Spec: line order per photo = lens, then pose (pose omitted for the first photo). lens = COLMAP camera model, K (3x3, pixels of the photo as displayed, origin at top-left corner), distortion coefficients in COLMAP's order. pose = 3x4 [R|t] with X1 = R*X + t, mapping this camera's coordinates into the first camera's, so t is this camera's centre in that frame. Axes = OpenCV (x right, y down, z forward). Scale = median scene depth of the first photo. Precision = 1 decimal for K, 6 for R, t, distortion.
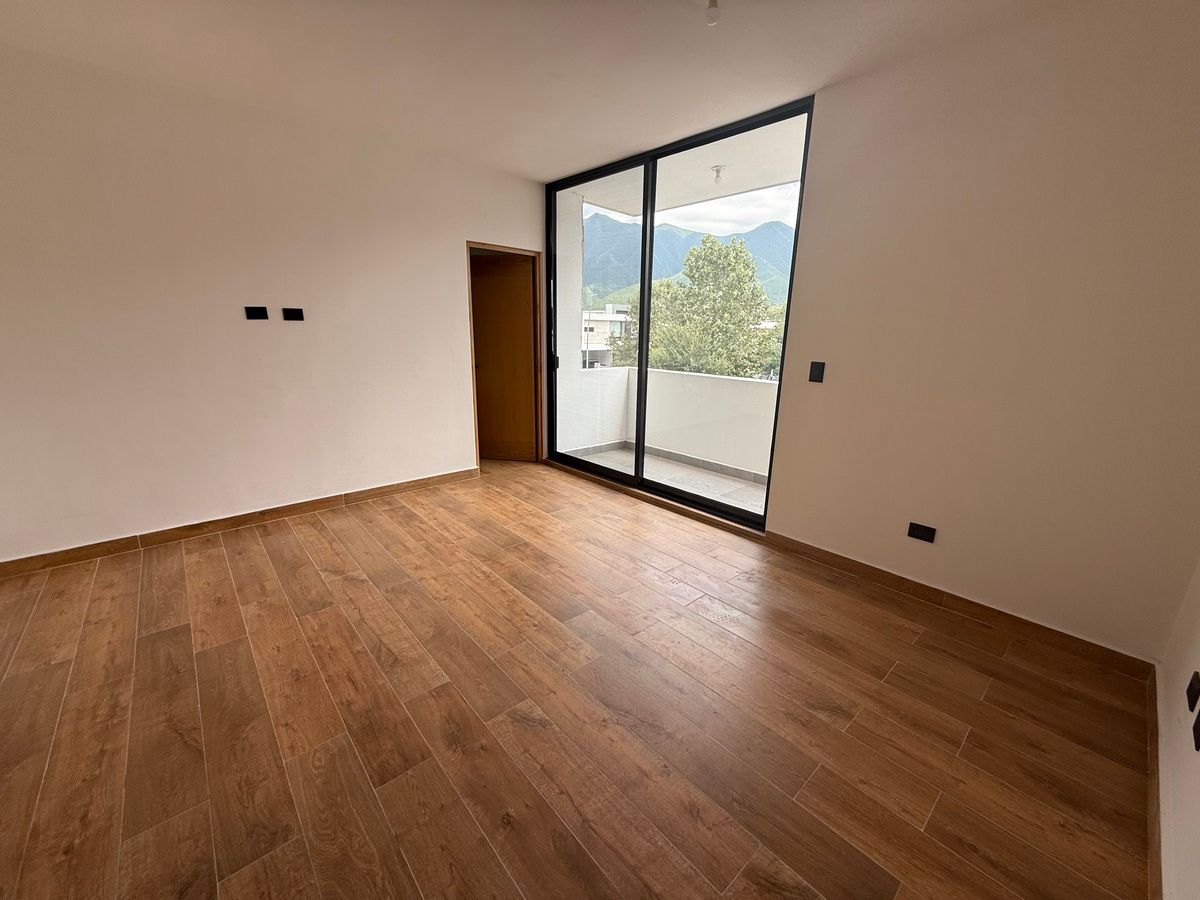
lens RADIAL K [[476.2, 0, 598.6], [0, 476.2, 453.2], [0, 0, 1]] dist [0.002644, 0.000342]
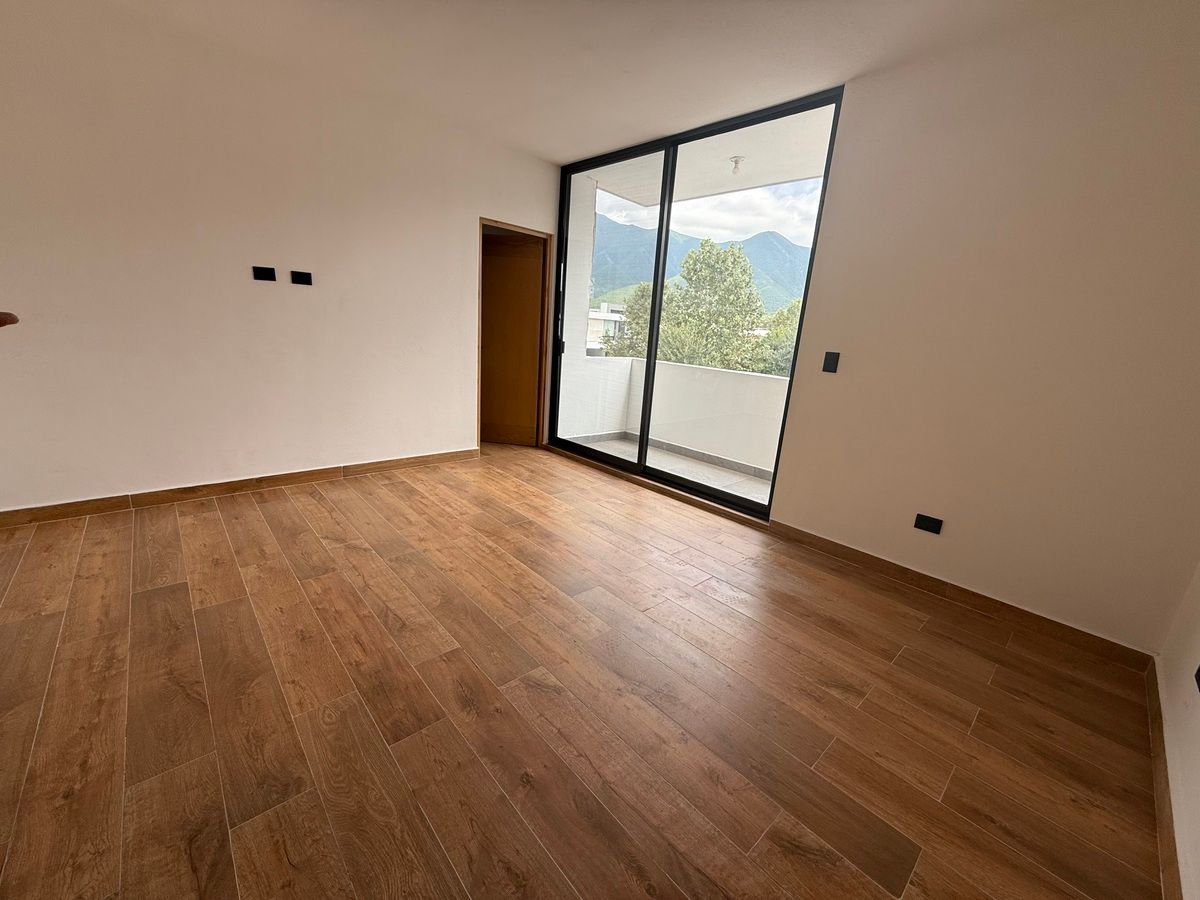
lens RADIAL K [[476.2, 0, 598.0], [0, 476.2, 453.5], [0, 0, 1]] dist [0.002644, 0.000342]
pose [[0.998442, 0.048303, 0.027951, -0.049984], [-0.048326, 0.998832, 0.000159, 0.043785], [-0.027911, -0.001510, 0.999609, 0.006806]]
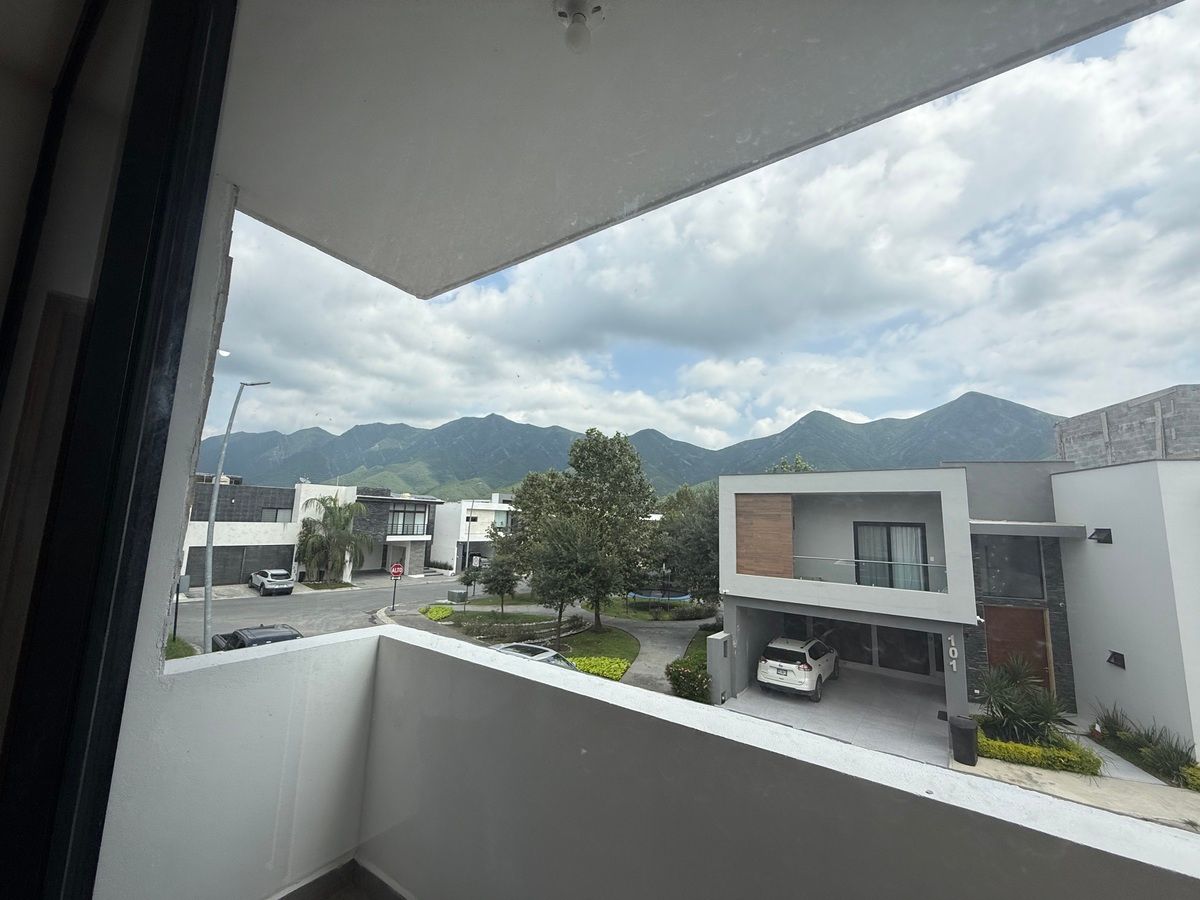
lens RADIAL K [[476.2, 0, 601.4], [0, 476.2, 453.2], [0, 0, 1]] dist [0.002644, 0.000342]
pose [[0.974718, 0.044374, 0.218990, 0.258562], [0.042746, 0.924947, -0.377685, -0.271694], [-0.219314, 0.377497, 0.899665, 0.968287]]
